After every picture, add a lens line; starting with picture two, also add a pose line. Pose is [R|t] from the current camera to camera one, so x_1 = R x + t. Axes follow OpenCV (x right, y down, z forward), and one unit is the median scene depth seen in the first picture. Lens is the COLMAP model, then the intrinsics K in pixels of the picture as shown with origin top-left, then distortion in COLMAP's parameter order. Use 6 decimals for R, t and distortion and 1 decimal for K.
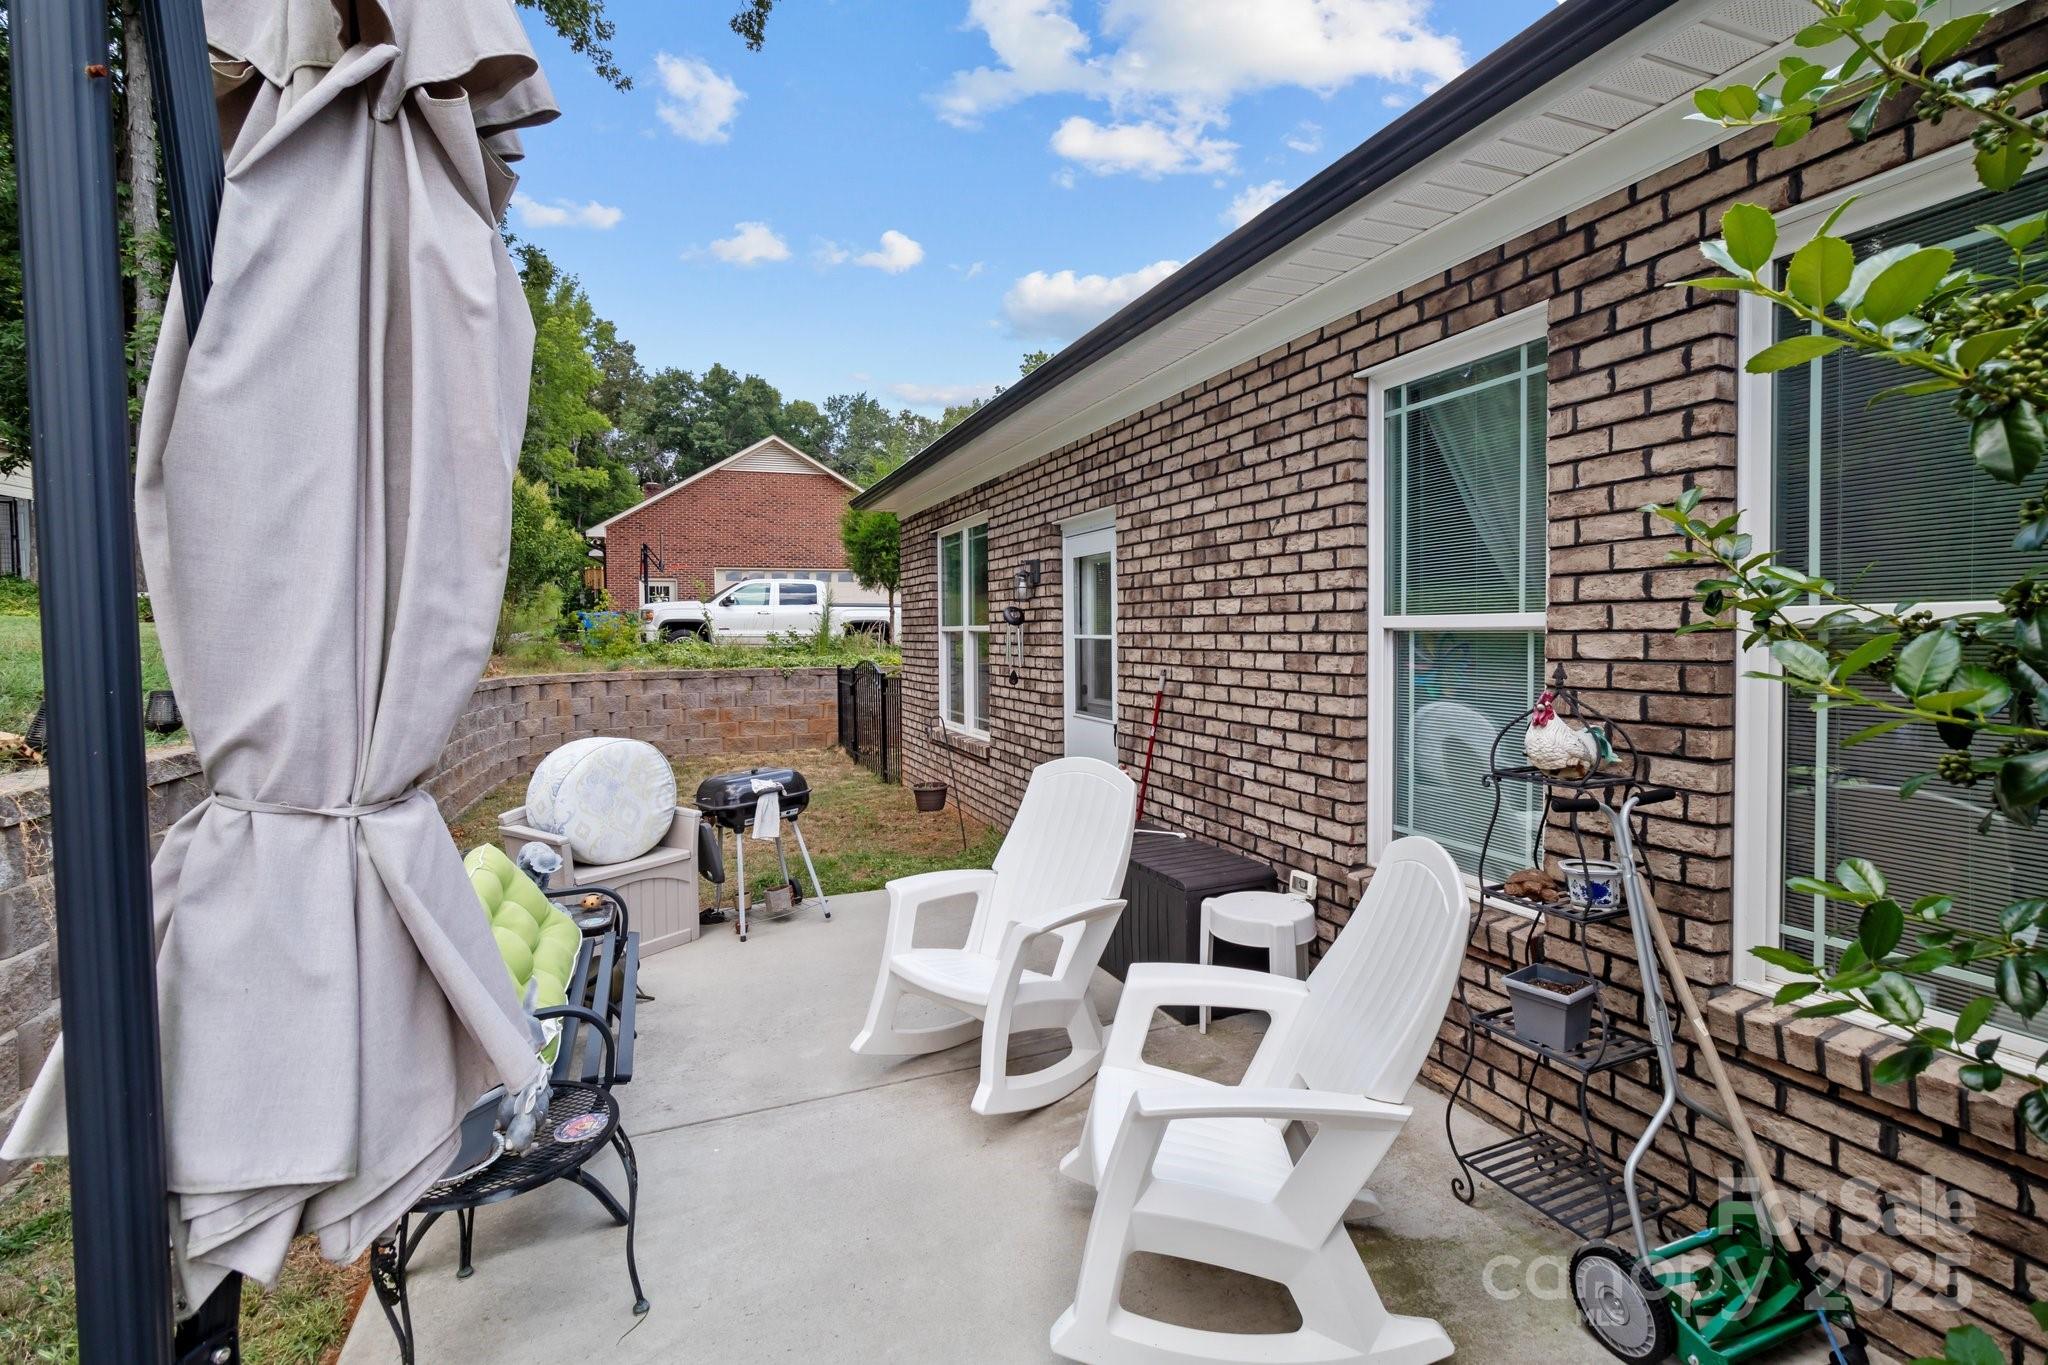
lens RADIAL K [[944.0, 0, 1026.5], [0, 944.0, 675.4], [0, 0, 1]] dist [0.002374, -0.000832]
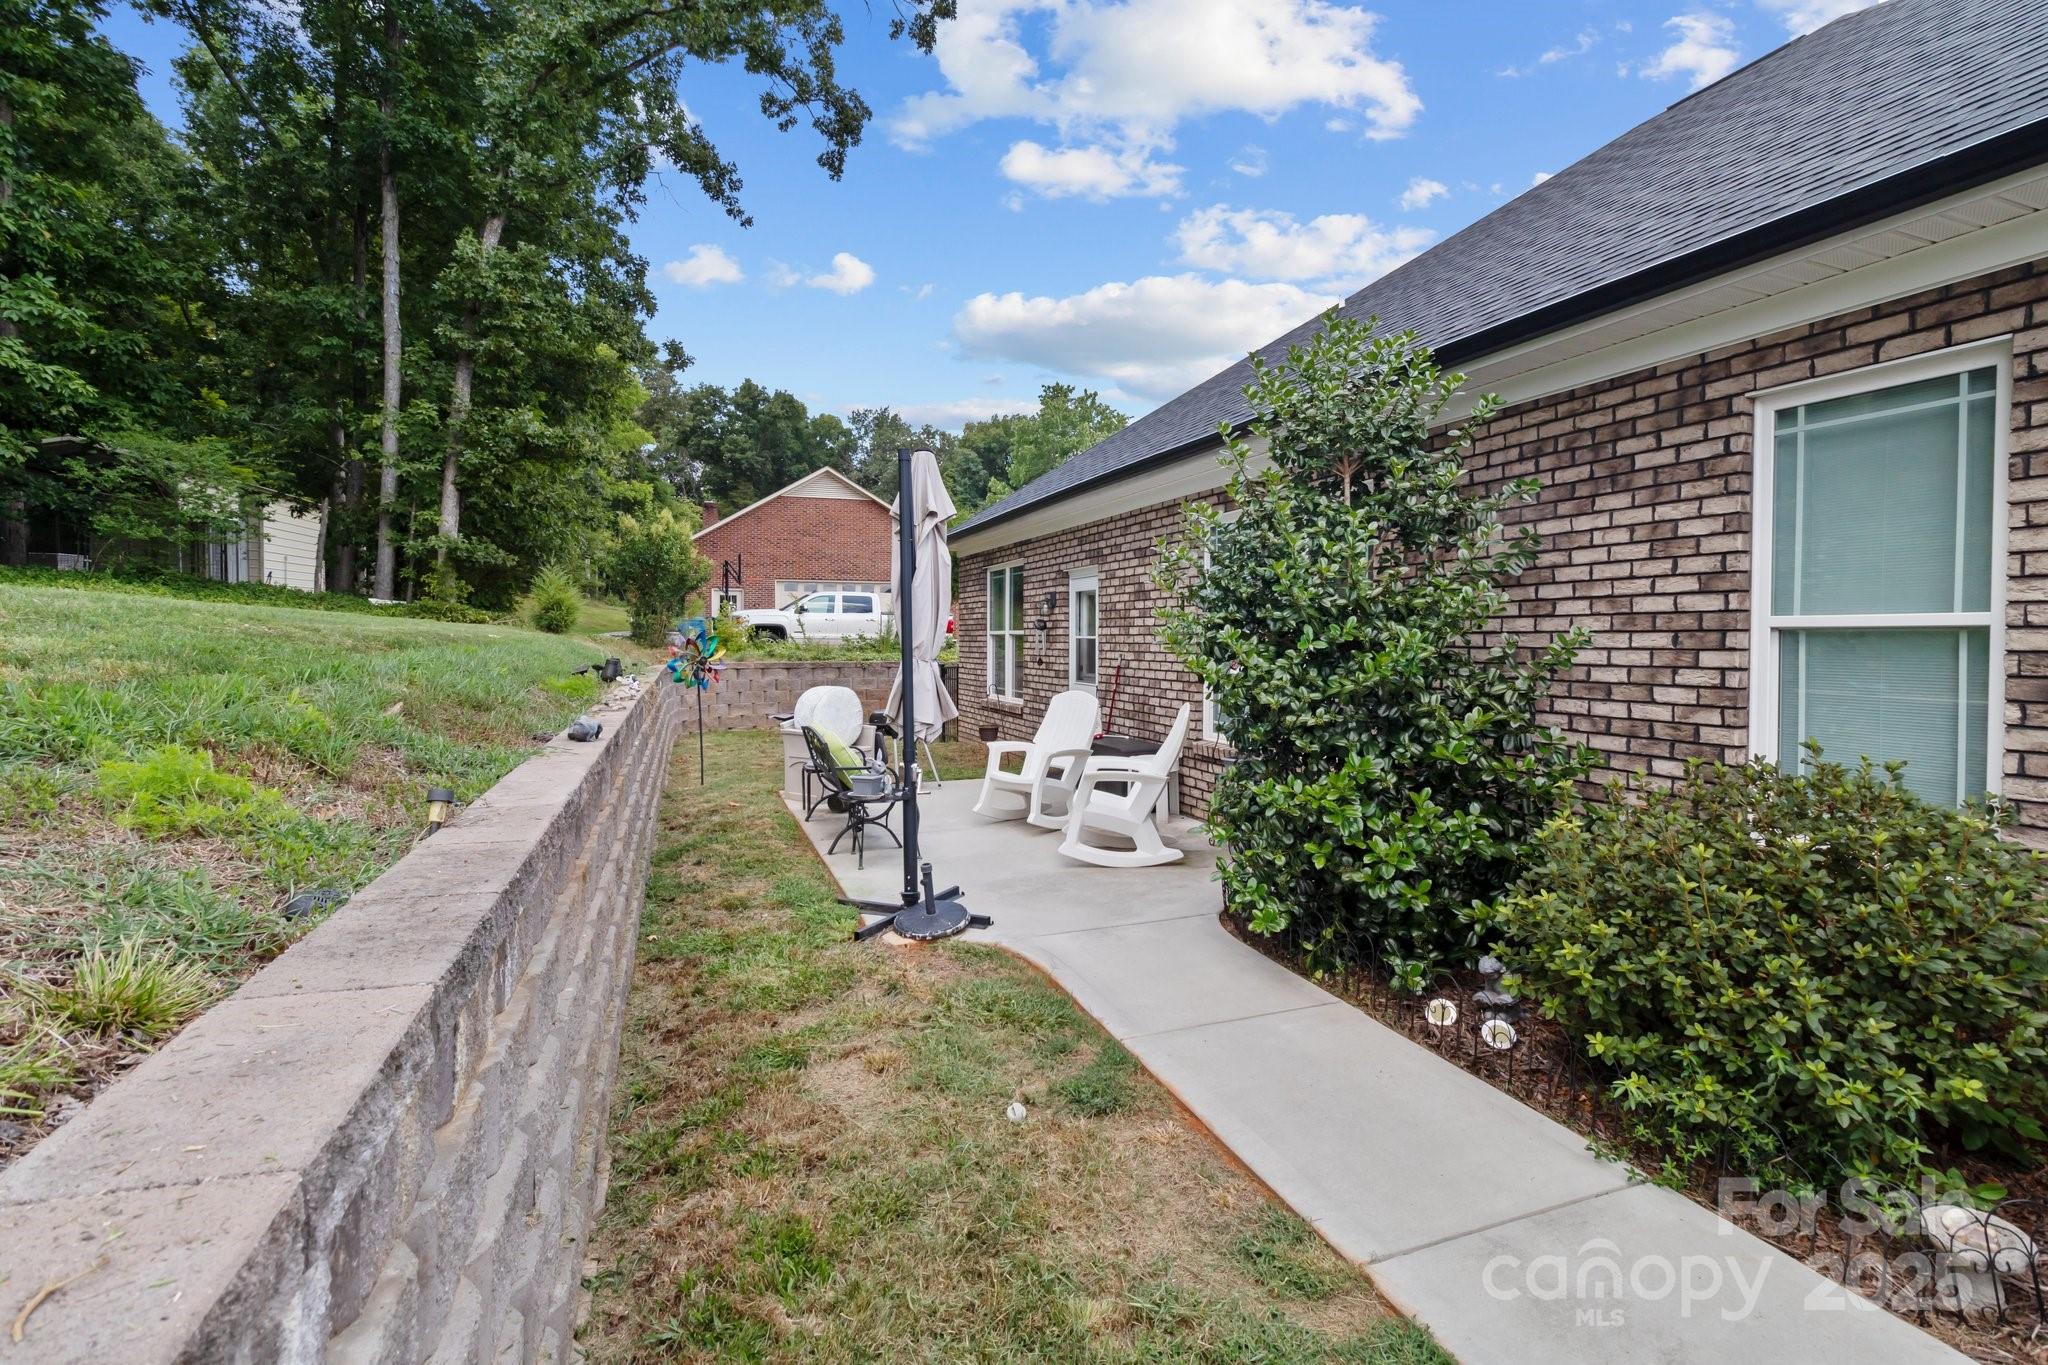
lens RADIAL K [[944.0, 0, 1027.0], [0, 944.0, 666.8], [0, 0, 1]] dist [0.002374, -0.000832]
pose [[0.999847, 0.011037, -0.013574, -0.012924], [-0.011262, 0.999799, -0.016610, 0.039737], [0.013388, 0.016760, 0.999770, -0.674607]]
